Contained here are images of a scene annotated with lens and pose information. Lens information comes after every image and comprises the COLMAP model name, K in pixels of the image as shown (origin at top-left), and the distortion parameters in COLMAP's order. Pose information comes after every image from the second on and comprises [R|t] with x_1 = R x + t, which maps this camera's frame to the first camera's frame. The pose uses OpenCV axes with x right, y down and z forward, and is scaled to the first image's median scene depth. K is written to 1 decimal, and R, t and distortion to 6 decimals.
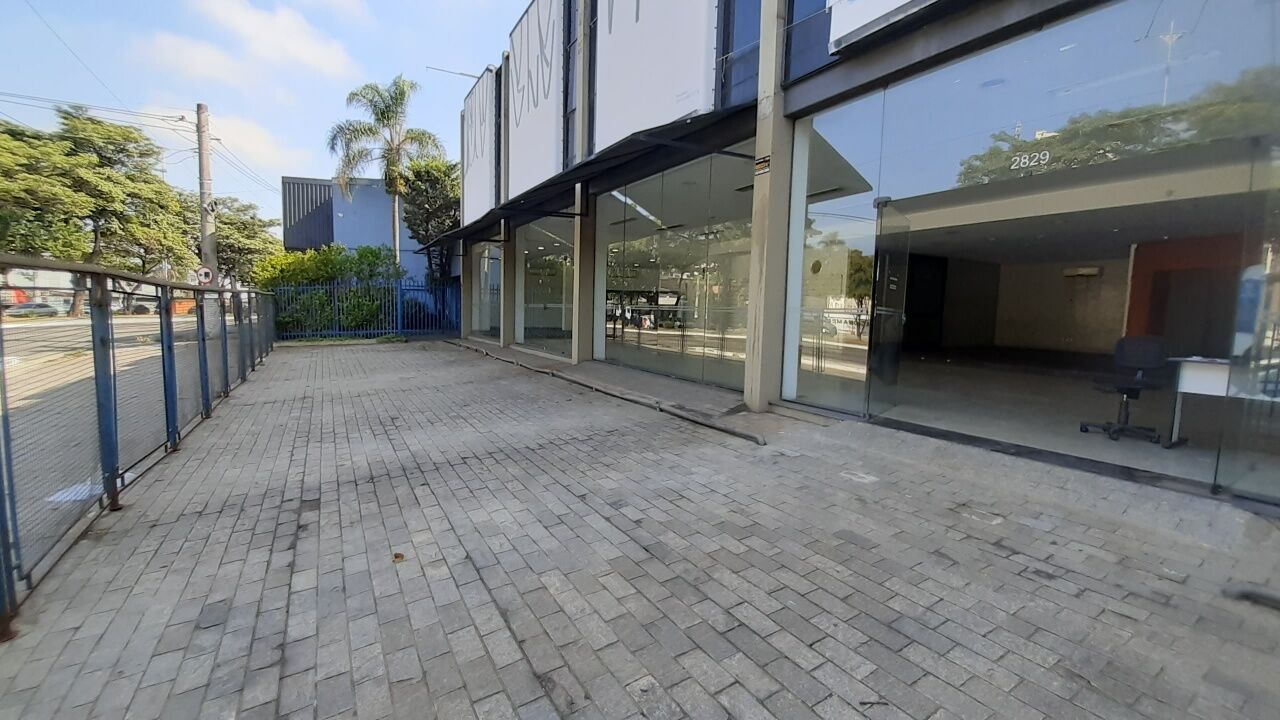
lens RADIAL K [[527.0, 0, 644.5], [0, 527.0, 355.0], [0, 0, 1]] dist [-0.016945, -0.004321]
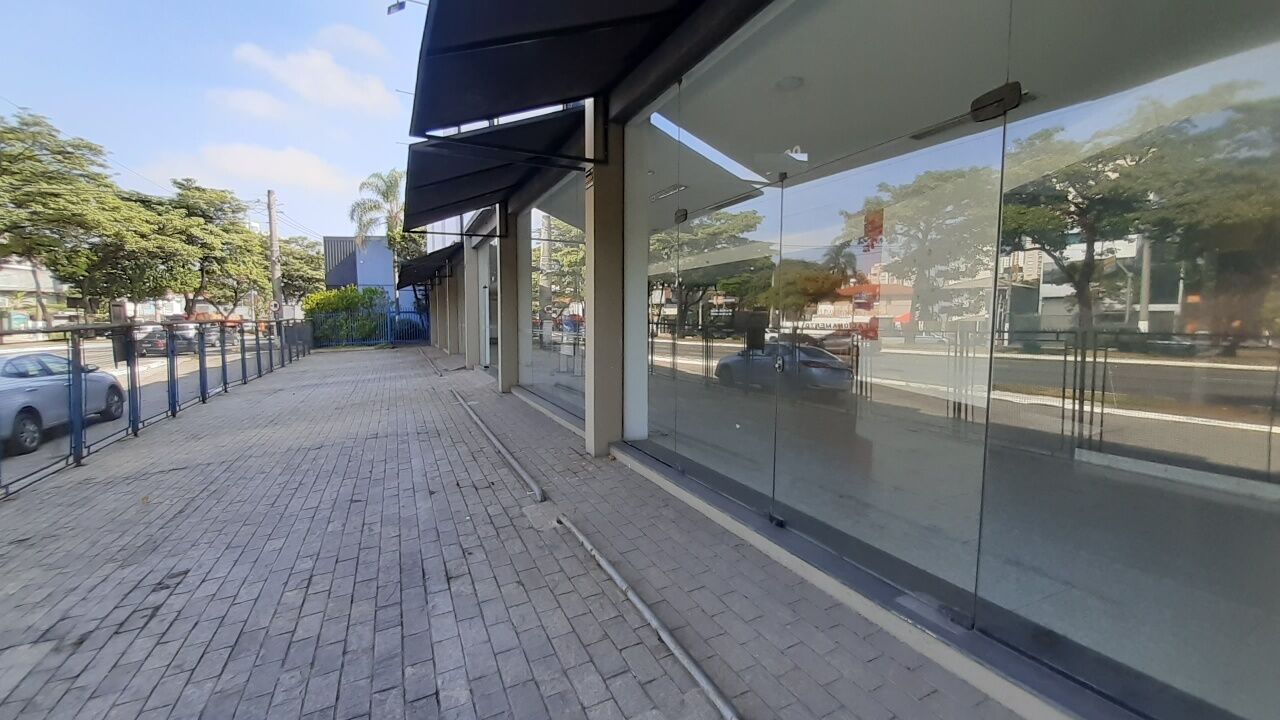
lens RADIAL K [[527.0, 0, 638.5], [0, 527.0, 365.3], [0, 0, 1]] dist [-0.016945, -0.004321]
pose [[0.993528, -0.009930, -0.113152, 0.252362], [0.009723, 0.999950, -0.002382, 0.020563], [0.113170, 0.001266, 0.993575, -0.258301]]
